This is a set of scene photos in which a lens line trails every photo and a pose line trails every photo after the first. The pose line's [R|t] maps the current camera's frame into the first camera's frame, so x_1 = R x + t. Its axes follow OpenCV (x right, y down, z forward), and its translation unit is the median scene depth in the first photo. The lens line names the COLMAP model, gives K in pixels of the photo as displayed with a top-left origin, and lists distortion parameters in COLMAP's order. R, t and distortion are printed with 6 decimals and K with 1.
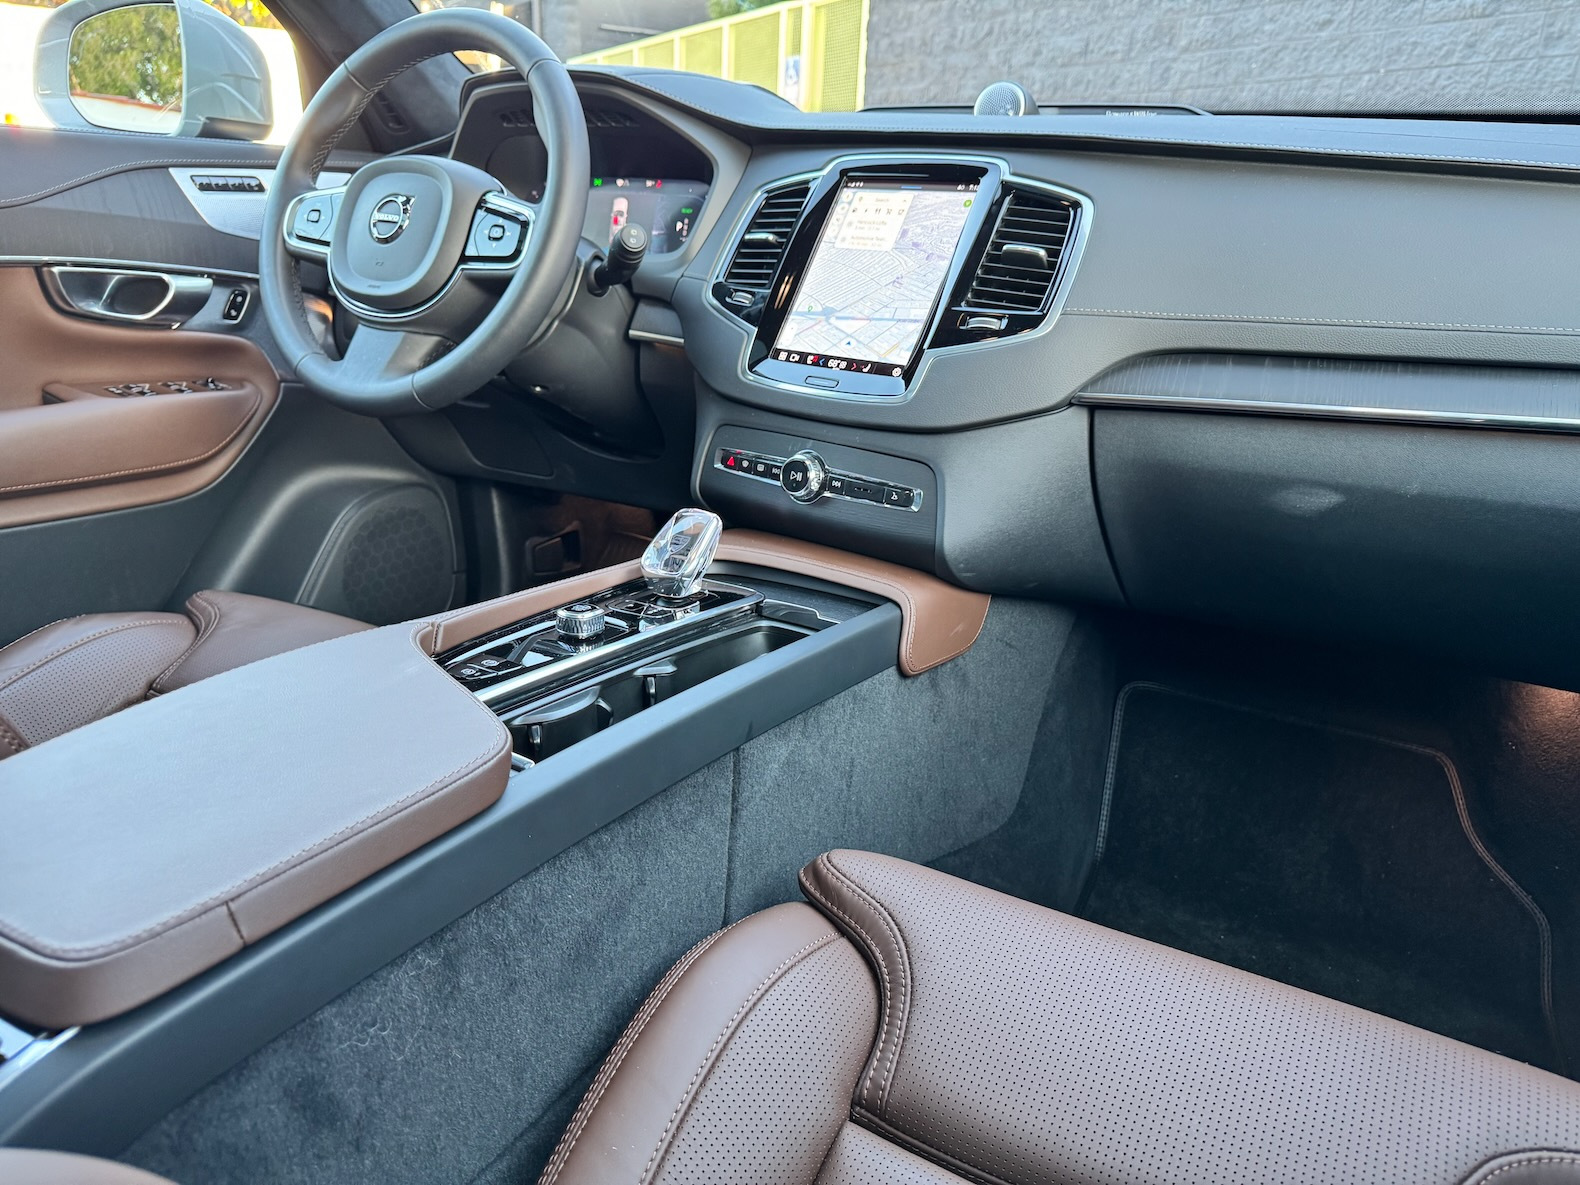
lens RADIAL K [[1106.7, 0, 785.8], [0, 1106.7, 634.5], [0, 0, 1]] dist [0.003912, -0.037438]
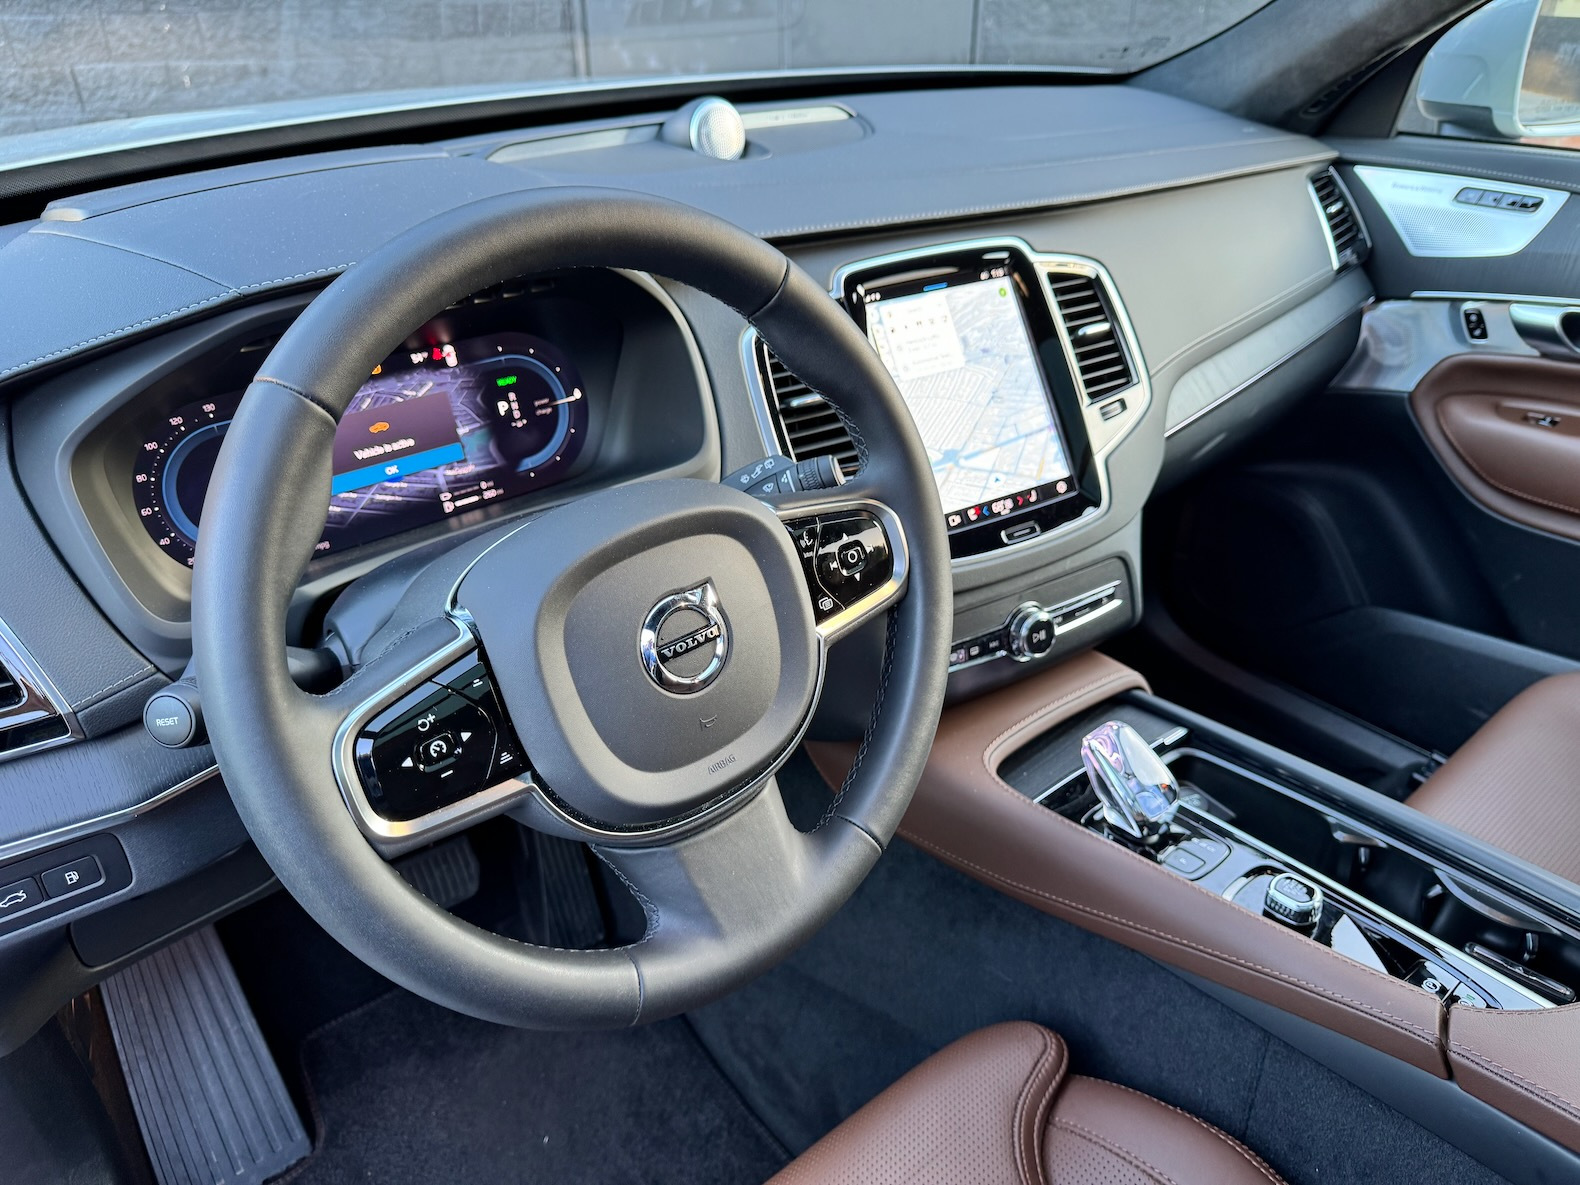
lens RADIAL K [[1120.8, 0, 787.8], [0, 1120.8, 594.3], [0, 0, 1]] dist [0.006435, -0.006641]
pose [[0.327467, -0.505932, 0.797996, -0.759780], [0.358797, 0.847886, 0.390326, -0.595514], [-0.874088, 0.158500, 0.459182, 0.749778]]
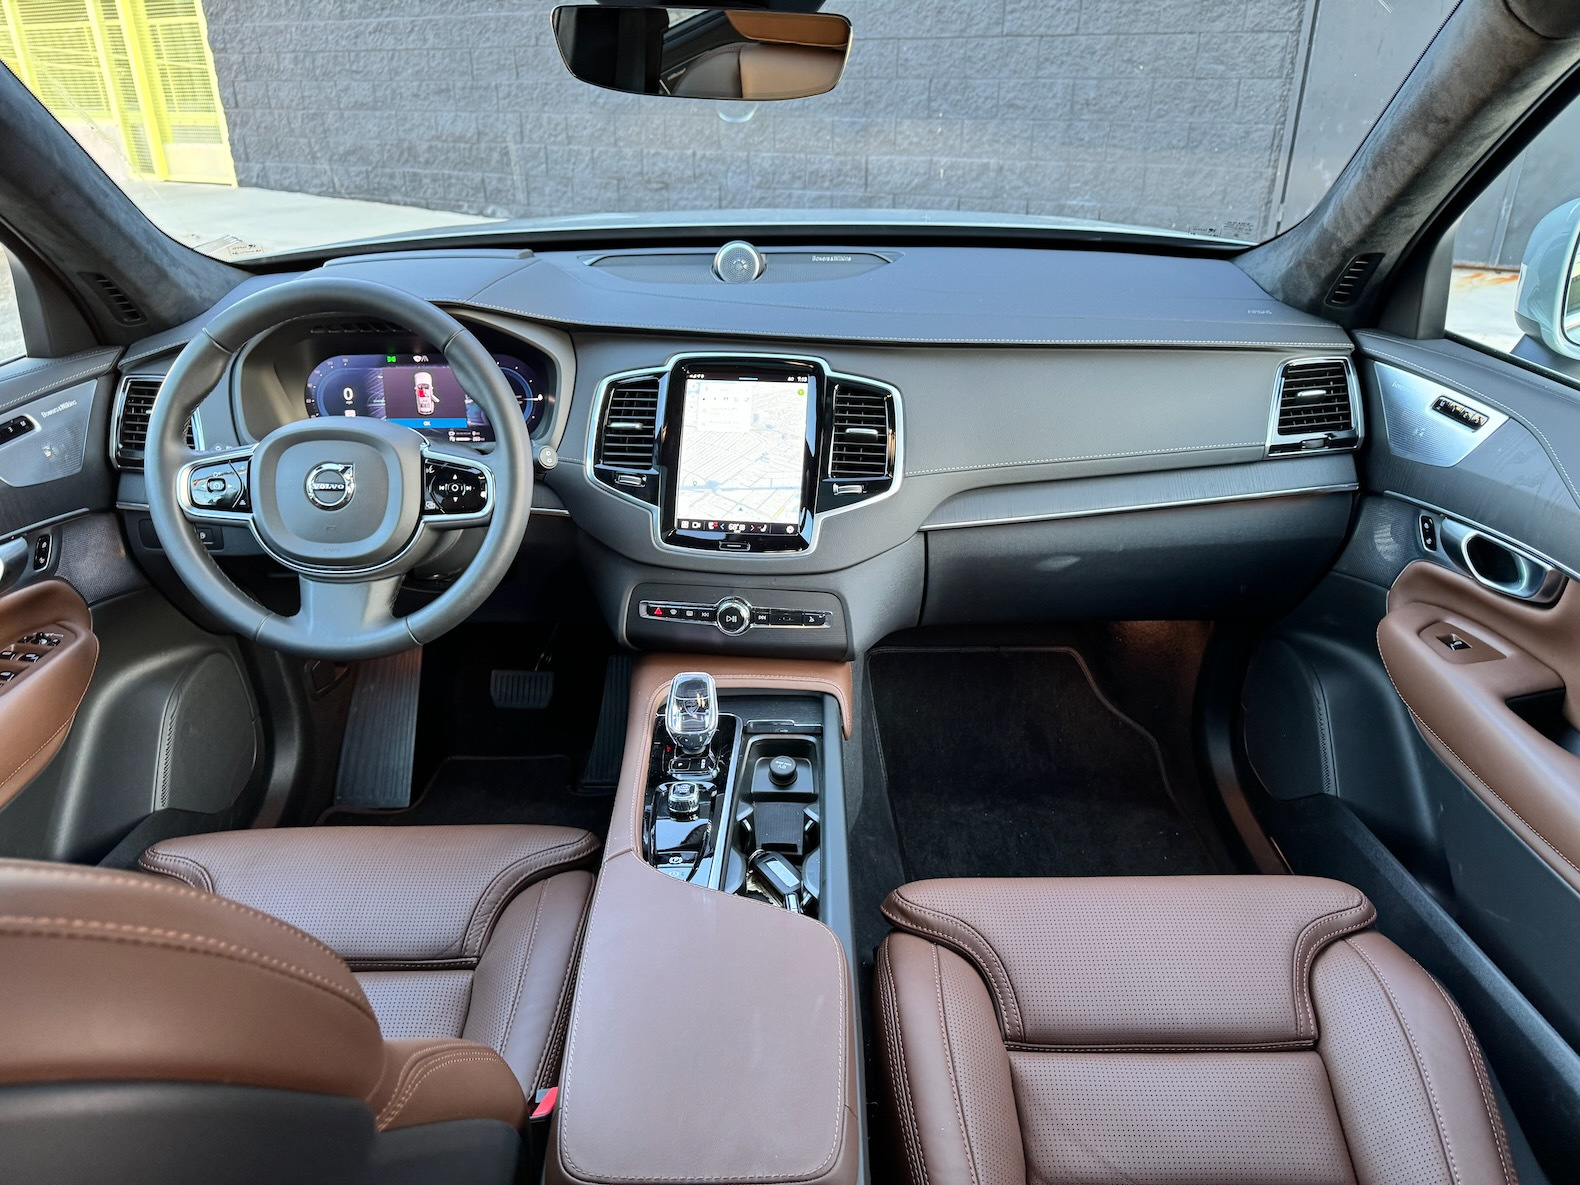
lens RADIAL K [[1101.6, 0, 783.9], [0, 1101.6, 594.5], [0, 0, 1]] dist [0.041077, -0.076245]
pose [[0.855553, -0.263888, 0.445412, -0.510488], [0.220843, 0.964163, 0.147029, -0.347434], [-0.468249, -0.027425, 0.883171, -0.186462]]
